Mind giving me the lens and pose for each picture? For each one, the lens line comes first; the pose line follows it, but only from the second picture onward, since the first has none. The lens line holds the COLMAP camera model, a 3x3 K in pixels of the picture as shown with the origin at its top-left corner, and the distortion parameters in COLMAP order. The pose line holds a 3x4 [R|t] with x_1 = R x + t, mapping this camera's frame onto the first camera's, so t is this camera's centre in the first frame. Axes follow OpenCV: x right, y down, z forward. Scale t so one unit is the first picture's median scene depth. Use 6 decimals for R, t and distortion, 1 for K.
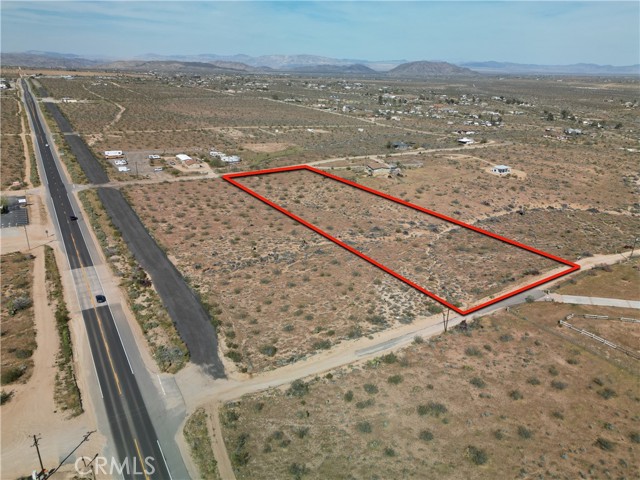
lens RADIAL K [[447.2, 0, 320.0], [0, 447.2, 240.0], [0, 0, 1]] dist [0.074080, -0.064241]
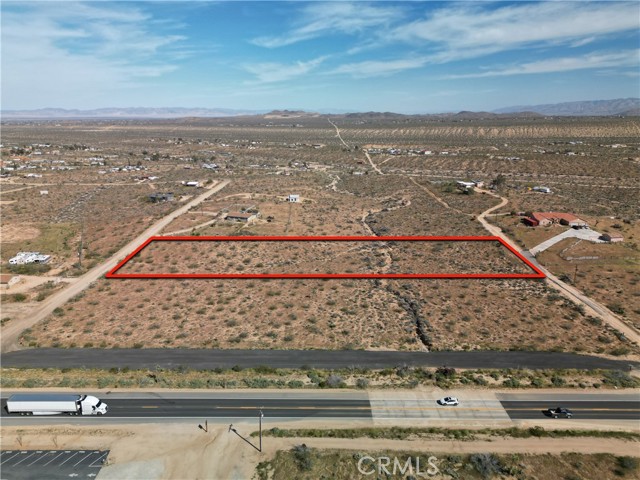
lens RADIAL K [[445.8, 0, 319.8], [0, 445.8, 247.5], [0, 0, 1]] dist [0.050025, -0.034578]
pose [[0.526431, -0.268518, 0.806702, -0.853265], [0.324659, 0.940406, 0.101159, -0.213160], [-0.785791, 0.208650, 0.582235, 0.504615]]
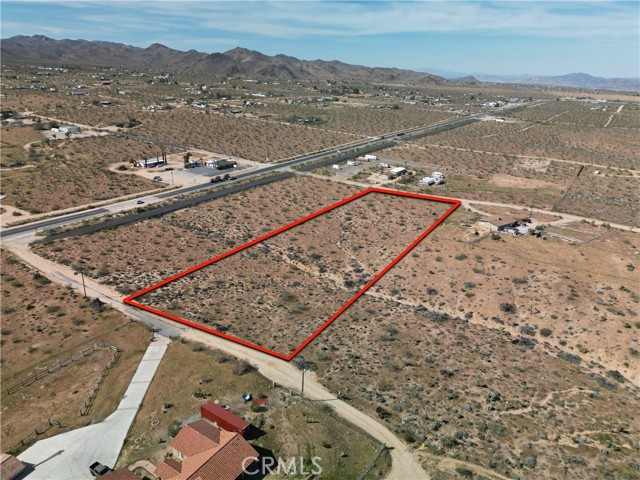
lens RADIAL K [[447.2, 0, 320.0], [0, 447.2, 240.0], [0, 0, 1]] dist [0.074080, -0.064241]
pose [[0.419572, 0.311186, -0.852715, 1.003421], [-0.351839, 0.921716, 0.163247, -0.232888], [0.836761, 0.231524, 0.496213, 0.580860]]
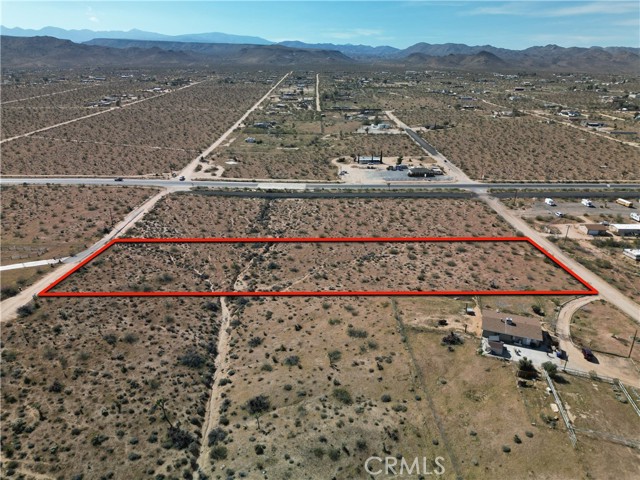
lens RADIAL K [[447.2, 0, 320.0], [0, 447.2, 240.0], [0, 0, 1]] dist [0.074080, -0.064241]
pose [[-0.515278, 0.280880, -0.809688, 0.844208], [-0.343735, 0.797716, 0.495476, -0.581073], [0.785070, 0.533626, -0.314497, 1.439939]]
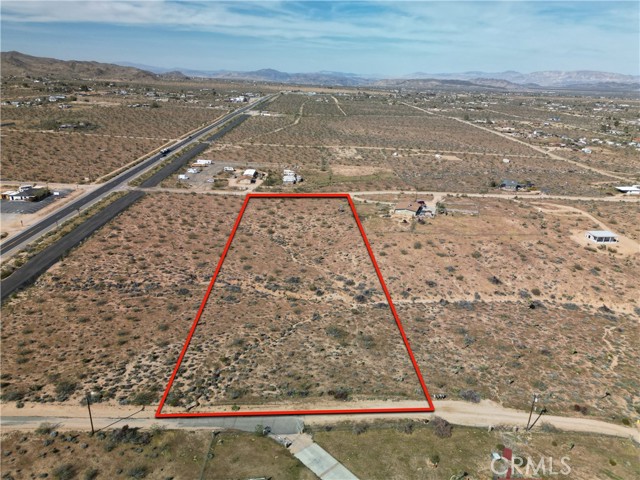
lens RADIAL K [[447.2, 0, 320.0], [0, 447.2, 240.0], [0, 0, 1]] dist [0.074080, -0.064241]
pose [[0.859296, 0.176143, -0.480191, 0.601994], [-0.192356, 0.981199, 0.015703, -0.130947], [0.473929, 0.078875, 0.877023, 0.315400]]
